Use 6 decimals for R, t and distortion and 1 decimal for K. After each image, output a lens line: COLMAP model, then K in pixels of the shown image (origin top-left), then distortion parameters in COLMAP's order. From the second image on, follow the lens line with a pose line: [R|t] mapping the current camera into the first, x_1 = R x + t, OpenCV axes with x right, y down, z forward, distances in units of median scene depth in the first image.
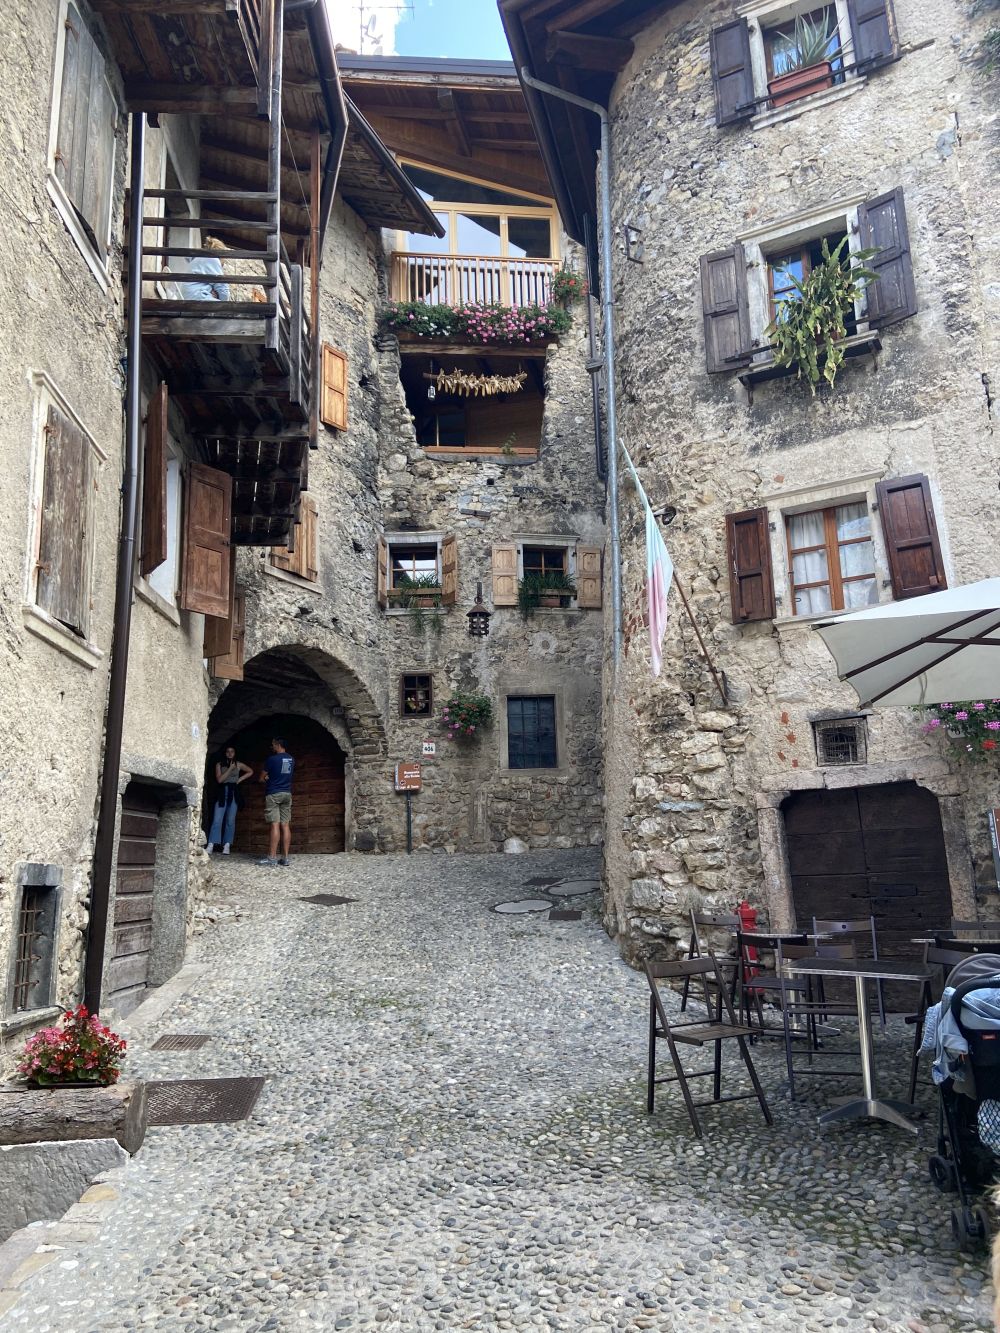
lens RADIAL K [[1001.5, 0, 502.3], [0, 1001.5, 669.6], [0, 0, 1]] dist [0.118878, -0.141966]
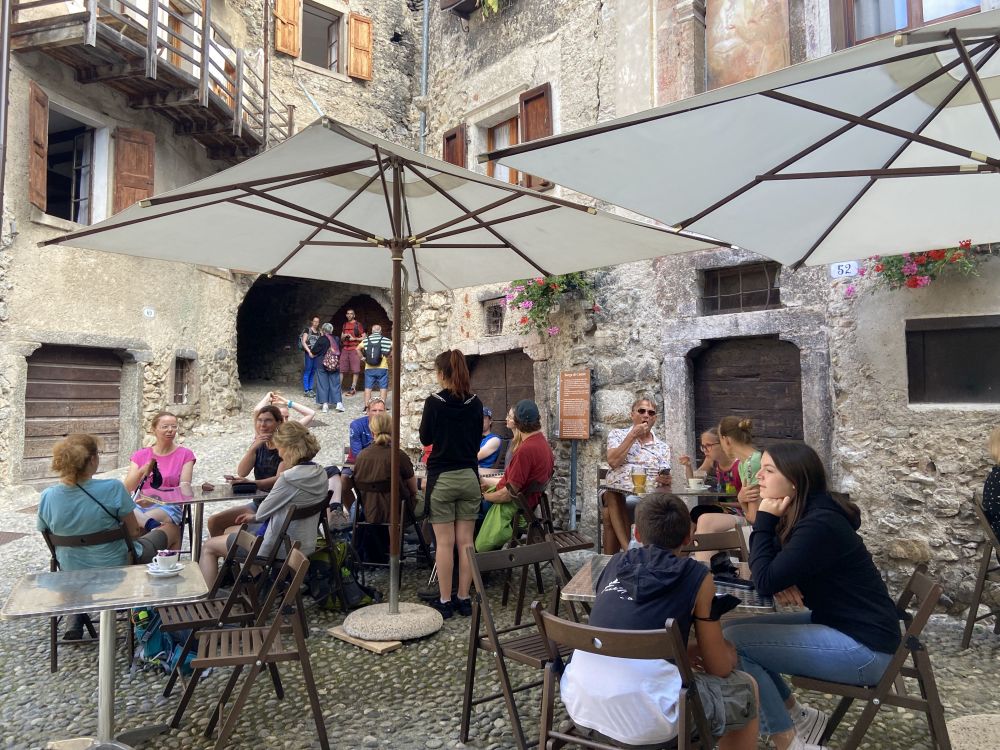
lens RADIAL K [[751.3, 0, 504.2], [0, 751.3, 363.9], [0, 0, 1]] dist [0.118878, -0.141966]
pose [[0.933531, 0.010921, -0.358330, 0.631238], [0.042341, 0.989181, 0.140457, -0.001030], [0.355987, -0.146293, 0.922969, 0.133933]]
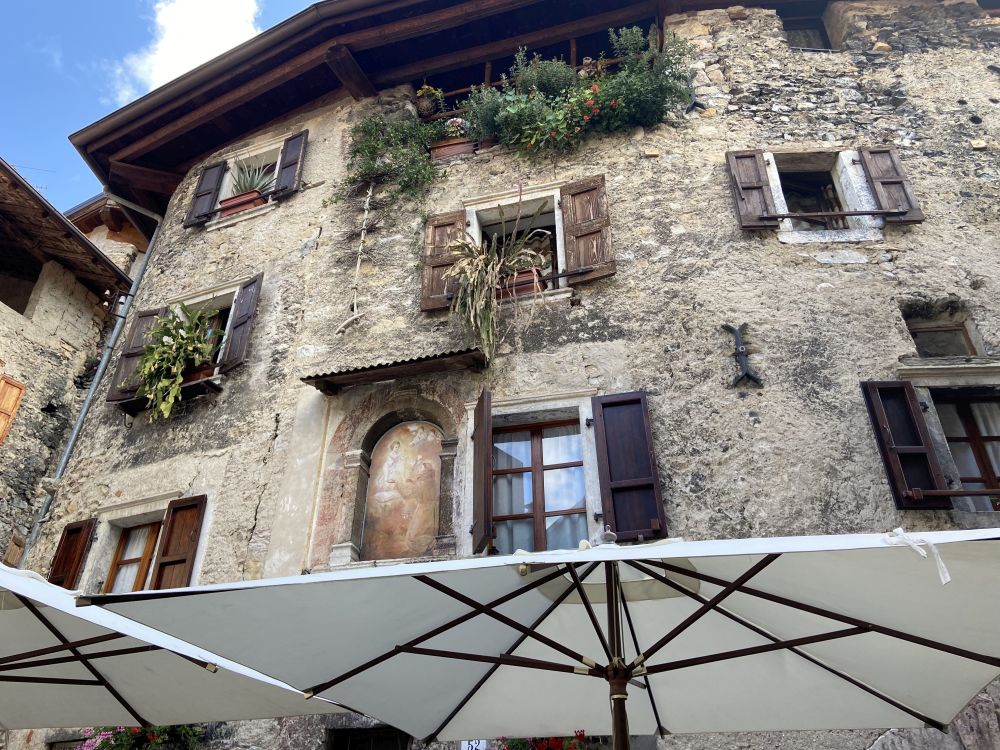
lens RADIAL K [[751.3, 0, 504.2], [0, 751.3, 363.9], [0, 0, 1]] dist [0.118878, -0.141966]
pose [[0.995290, 0.081208, 0.052943, 0.632836], [-0.055213, 0.923762, -0.378967, -0.026016], [-0.079681, 0.374259, 0.923895, 0.147863]]
